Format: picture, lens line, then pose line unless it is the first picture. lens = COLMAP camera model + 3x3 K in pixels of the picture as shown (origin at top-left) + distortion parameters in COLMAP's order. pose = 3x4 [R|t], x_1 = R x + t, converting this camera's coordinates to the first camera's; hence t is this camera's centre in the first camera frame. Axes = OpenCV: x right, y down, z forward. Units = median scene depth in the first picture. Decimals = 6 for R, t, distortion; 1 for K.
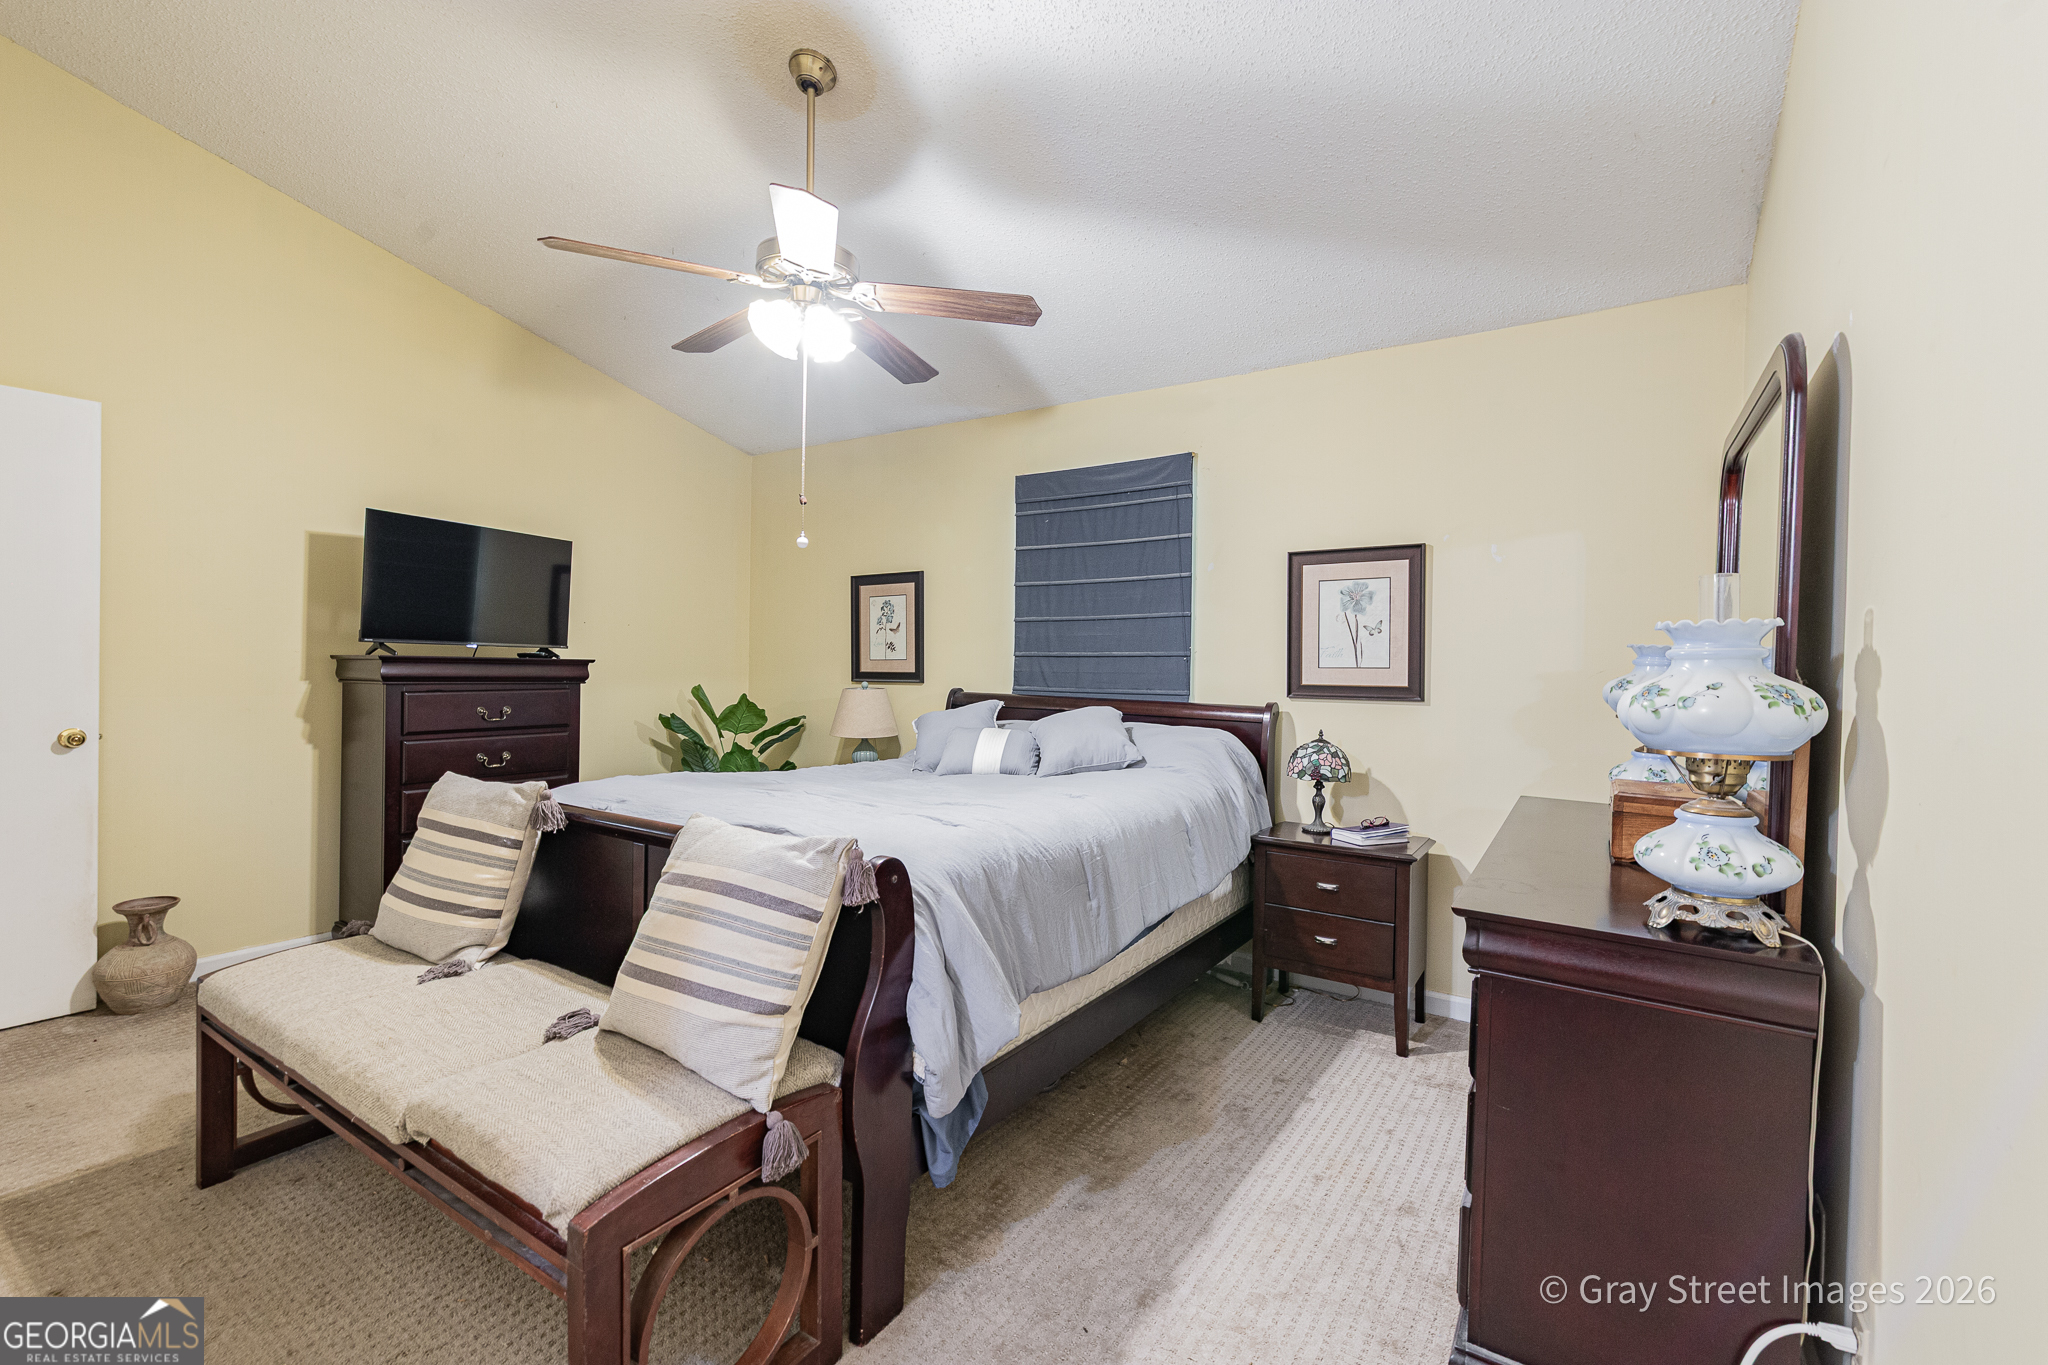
lens RADIAL K [[882.9, 0, 987.3], [0, 882.9, 653.4], [0, 0, 1]] dist [0.001984, 0.000346]
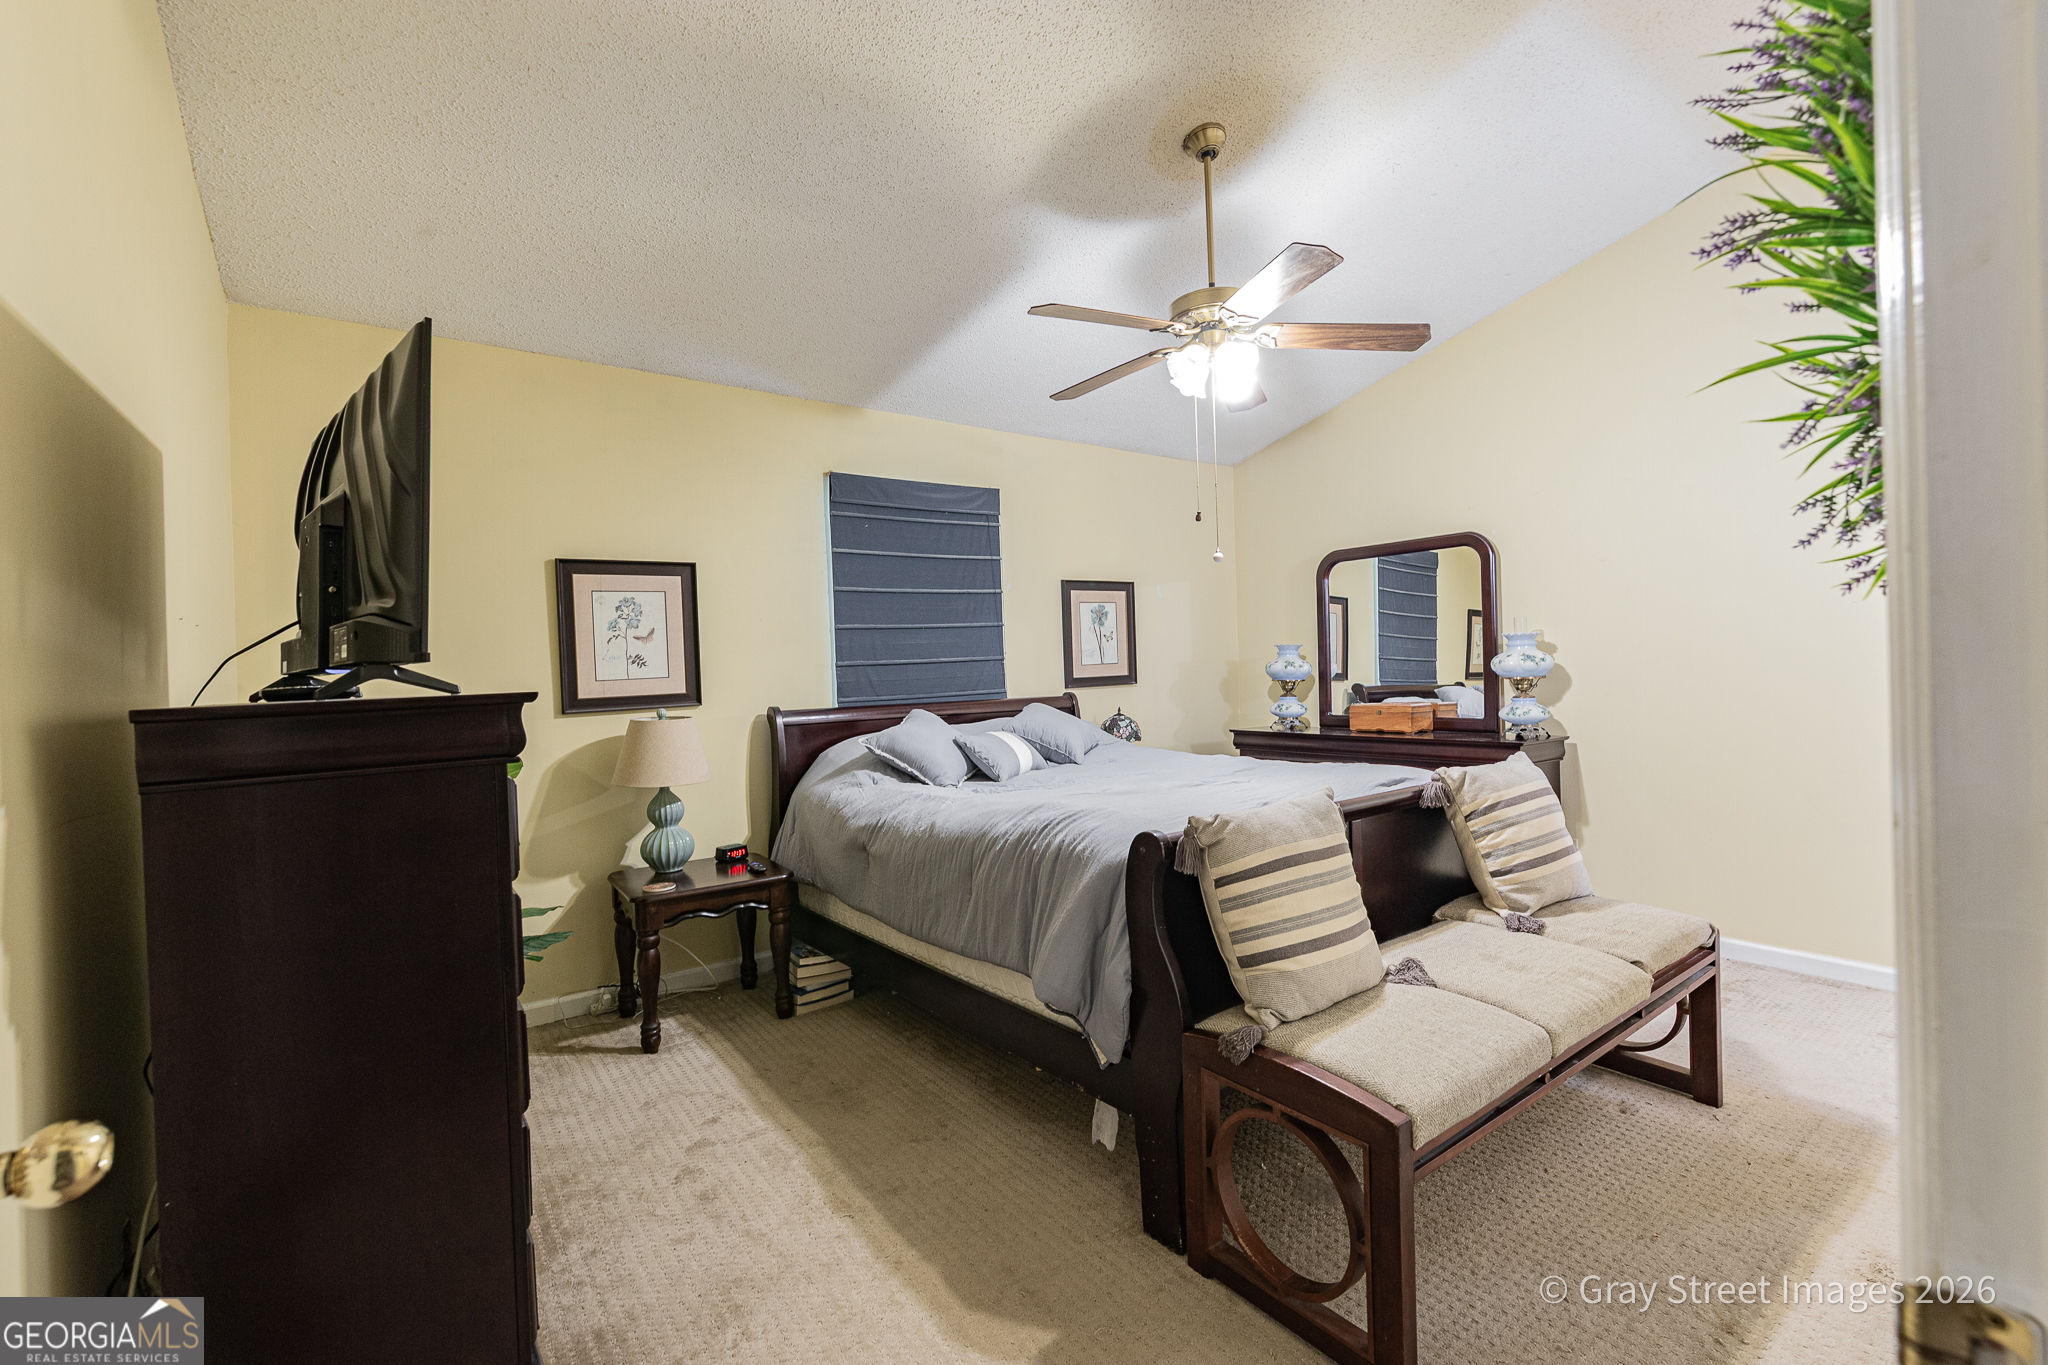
lens RADIAL K [[882.9, 0, 1028.7], [0, 882.9, 680.1], [0, 0, 1]] dist [0.001984, 0.000346]
pose [[0.330269, -0.040399, 0.943022, -0.860476], [0.031364, 0.999002, 0.031813, -0.005918], [-0.943366, 0.019070, 0.331207, 0.551890]]
